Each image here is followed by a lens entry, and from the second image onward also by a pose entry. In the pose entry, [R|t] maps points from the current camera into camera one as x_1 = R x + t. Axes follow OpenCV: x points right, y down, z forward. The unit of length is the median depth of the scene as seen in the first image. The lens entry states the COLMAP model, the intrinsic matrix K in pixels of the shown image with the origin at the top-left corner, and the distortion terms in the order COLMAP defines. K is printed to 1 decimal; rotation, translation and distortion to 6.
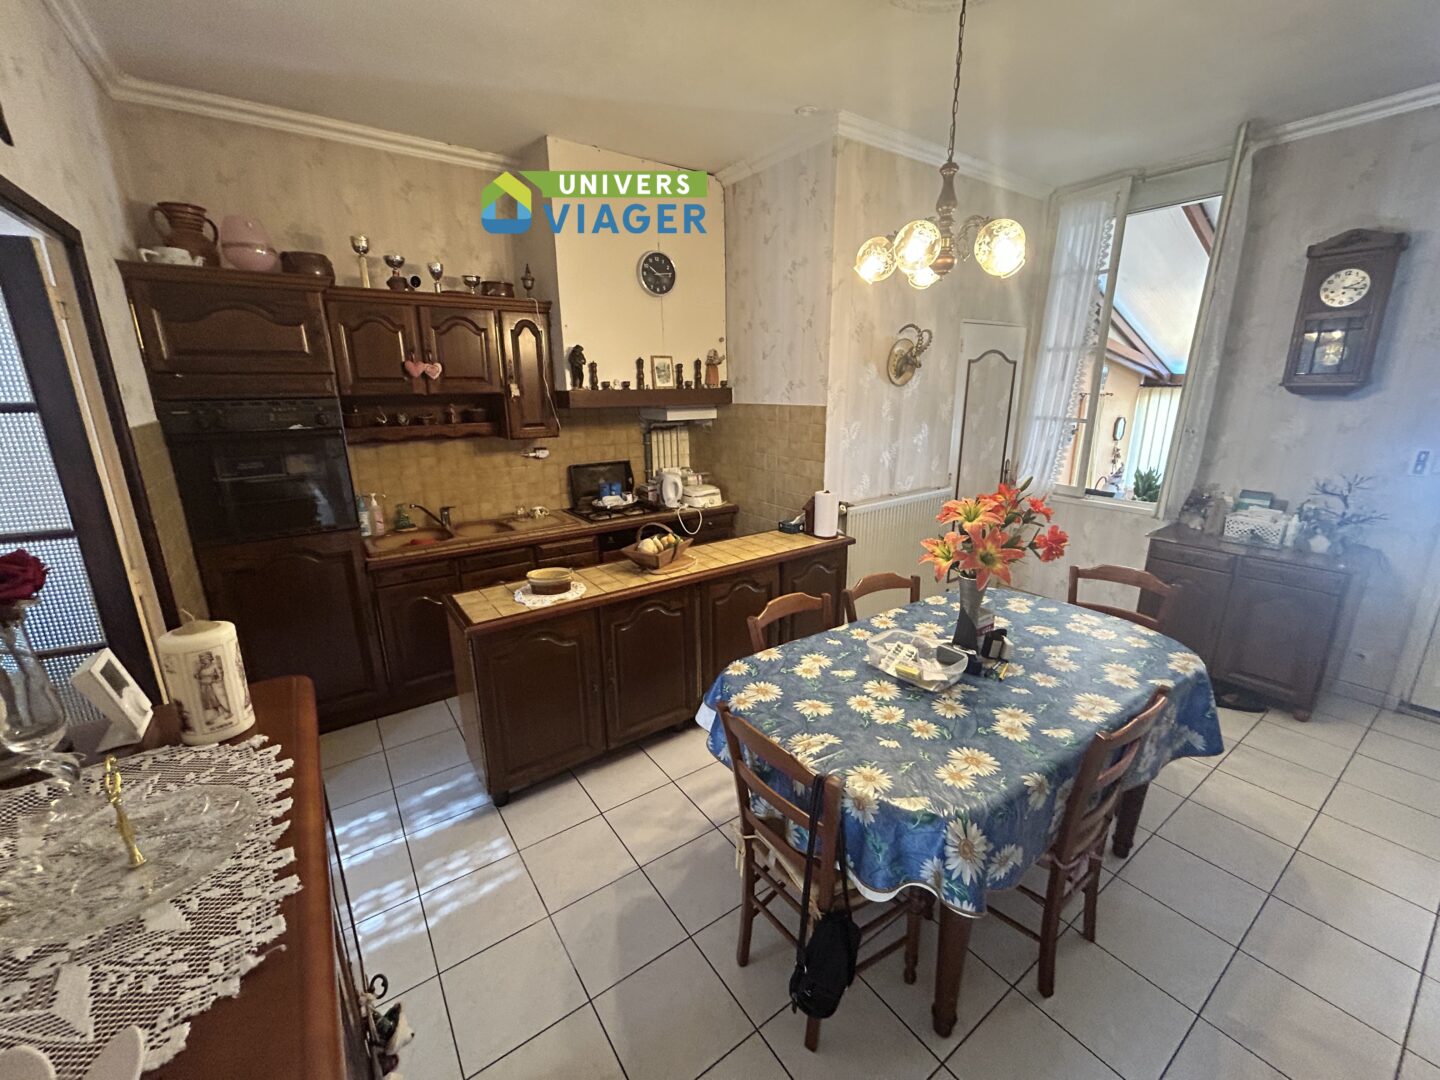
lens RADIAL K [[583.1, 0, 718.9], [0, 583.1, 540.1], [0, 0, 1]] dist [-0.002399, 0.000765]
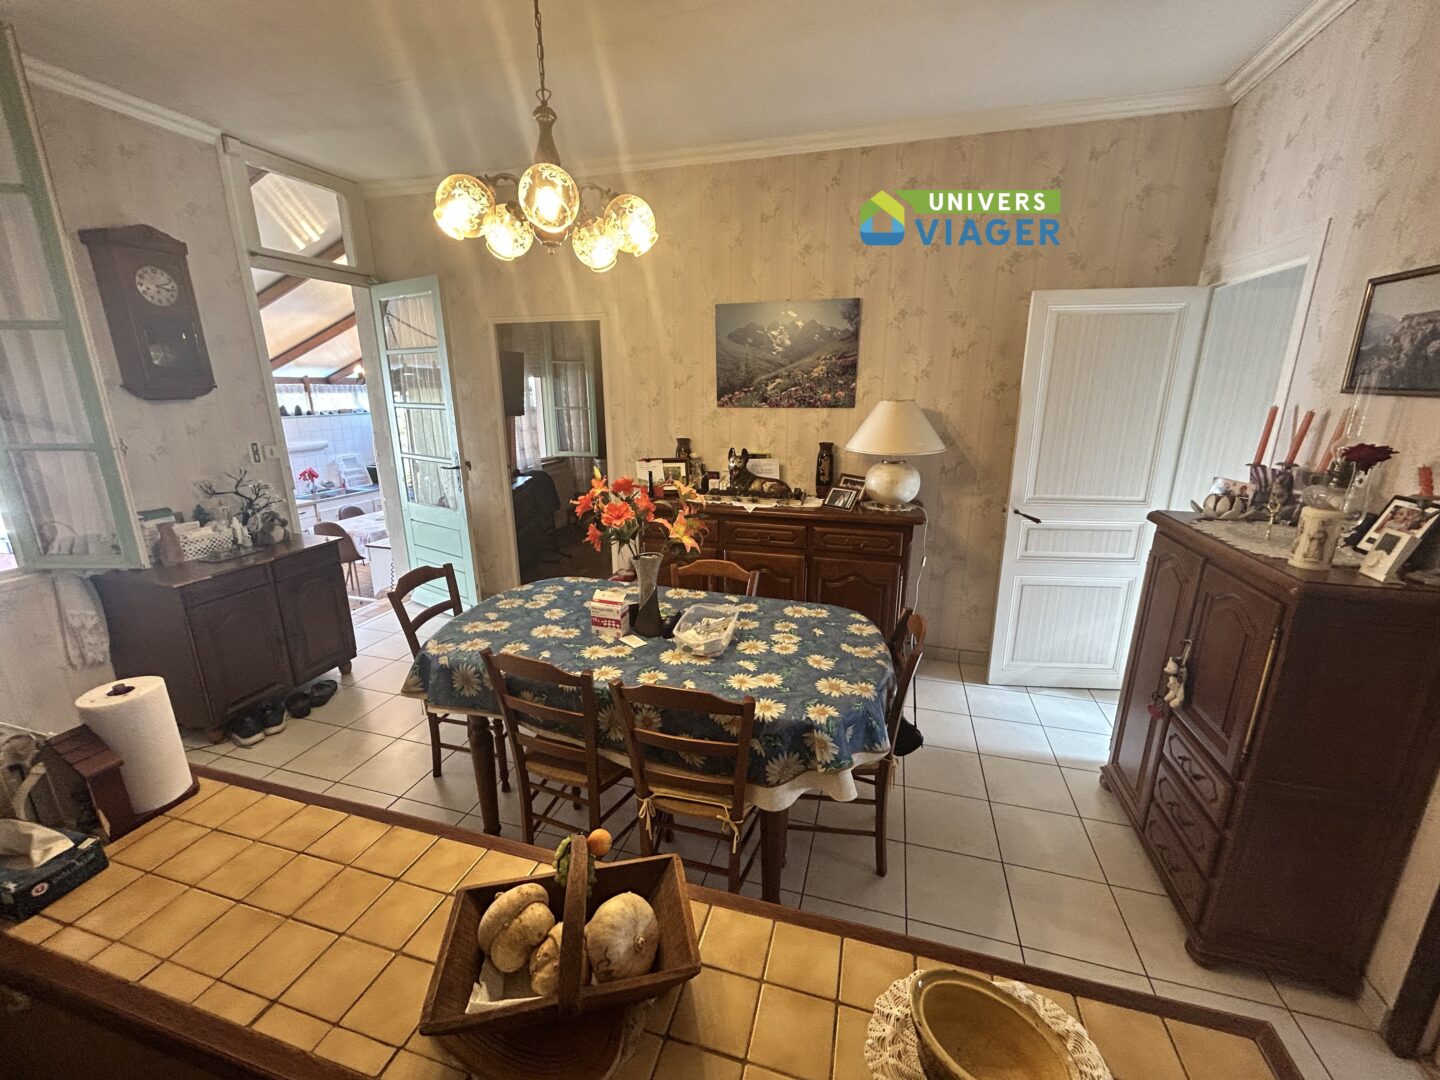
lens RADIAL K [[583.1, 0, 720.4], [0, 583.1, 540.4], [0, 0, 1]] dist [-0.002399, 0.000765]
pose [[-0.622886, -0.194376, 0.757780, -0.531392], [0.209063, 0.892054, 0.400665, -0.420941], [-0.753861, 0.407992, -0.515011, 1.622287]]
